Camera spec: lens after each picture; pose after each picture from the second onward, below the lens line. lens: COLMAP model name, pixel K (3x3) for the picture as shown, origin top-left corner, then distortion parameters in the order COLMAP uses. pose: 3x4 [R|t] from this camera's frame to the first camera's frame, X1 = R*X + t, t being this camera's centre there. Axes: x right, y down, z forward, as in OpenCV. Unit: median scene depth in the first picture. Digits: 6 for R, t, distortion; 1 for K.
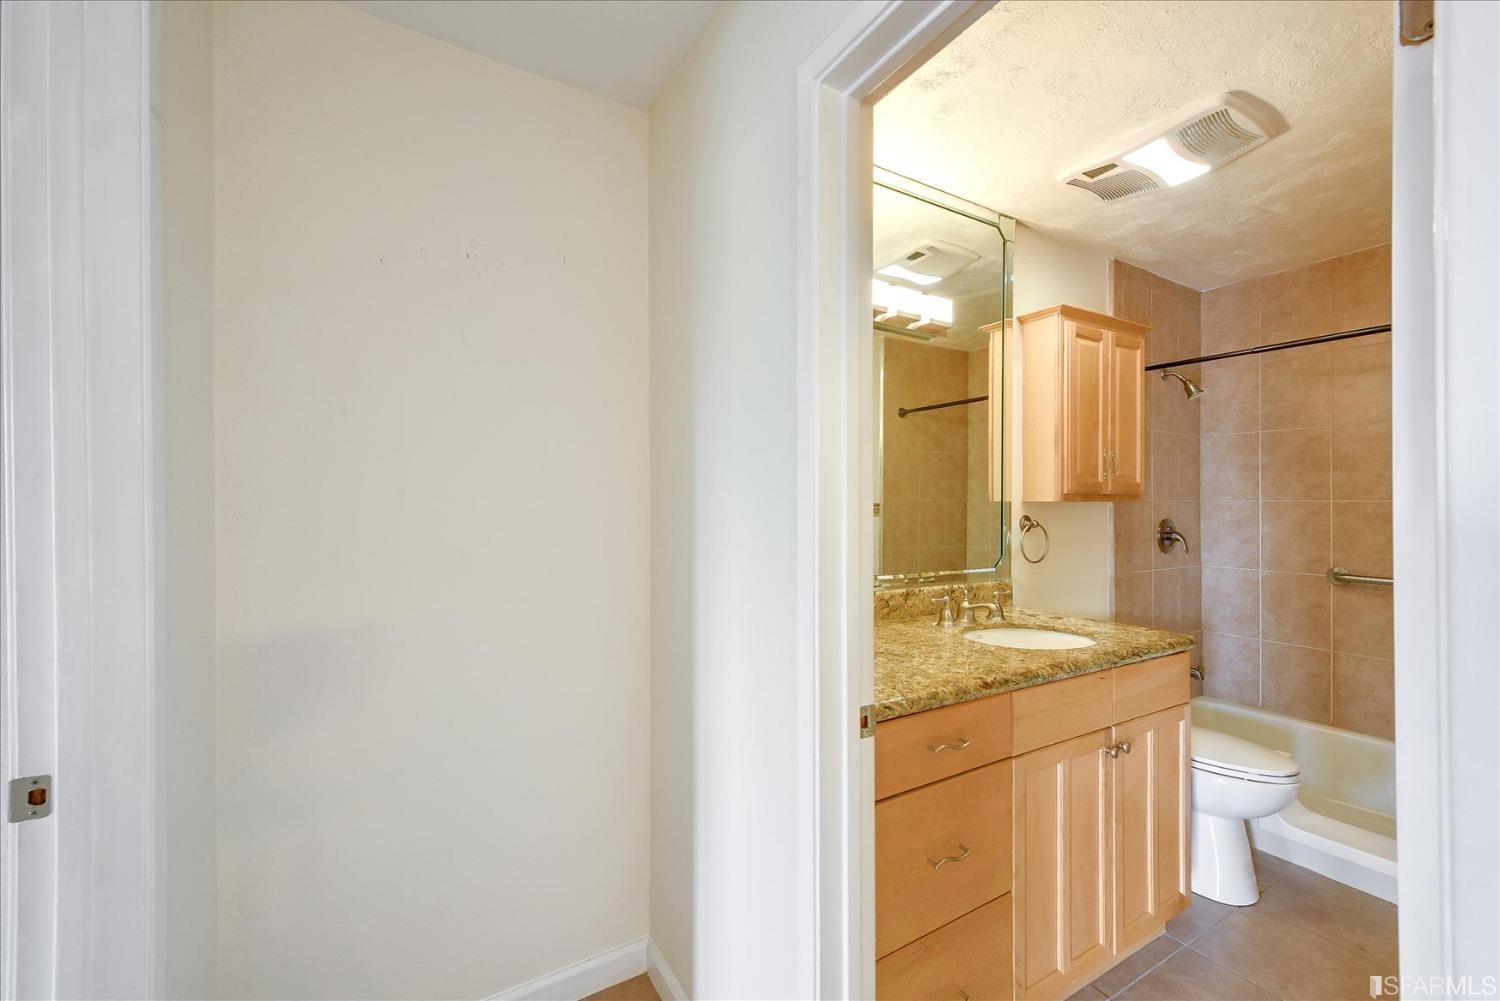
lens RADIAL K [[592.3, 0, 748.9], [0, 592.3, 502.7], [0, 0, 1]] dist [0.012616, -0.002163]
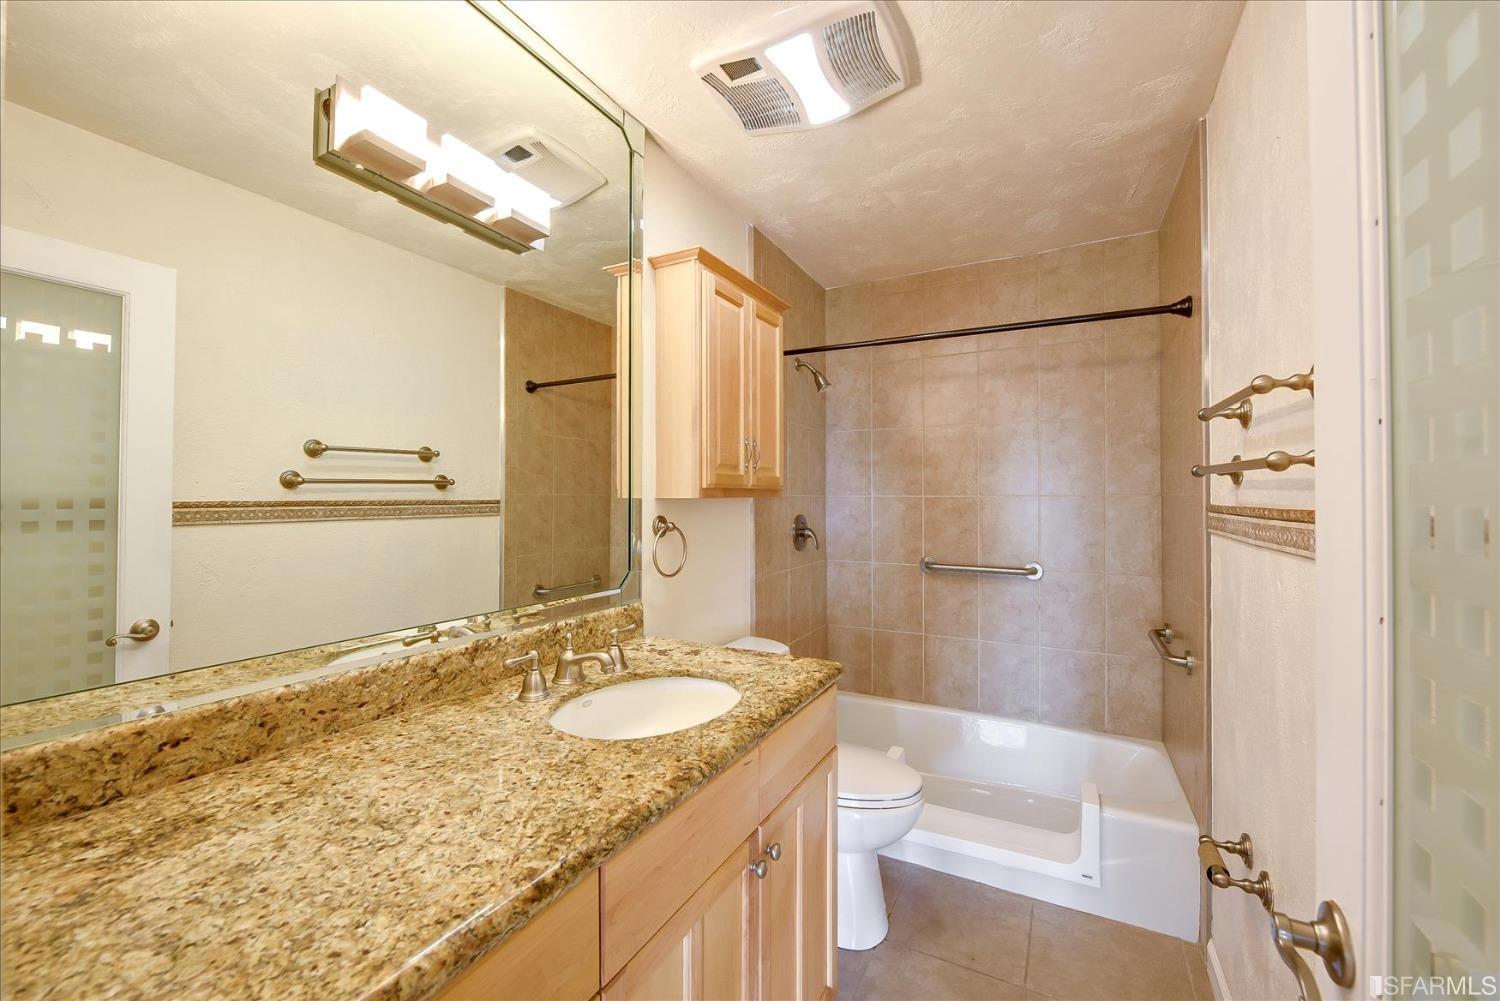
lens RADIAL K [[592.3, 0, 751.8], [0, 592.3, 493.1], [0, 0, 1]] dist [0.012616, -0.002163]
pose [[0.850552, 0.000547, 0.525890, 0.163488], [0.002638, 0.999982, -0.005307, -0.004027], [-0.525884, 0.005902, 0.850536, 0.282394]]
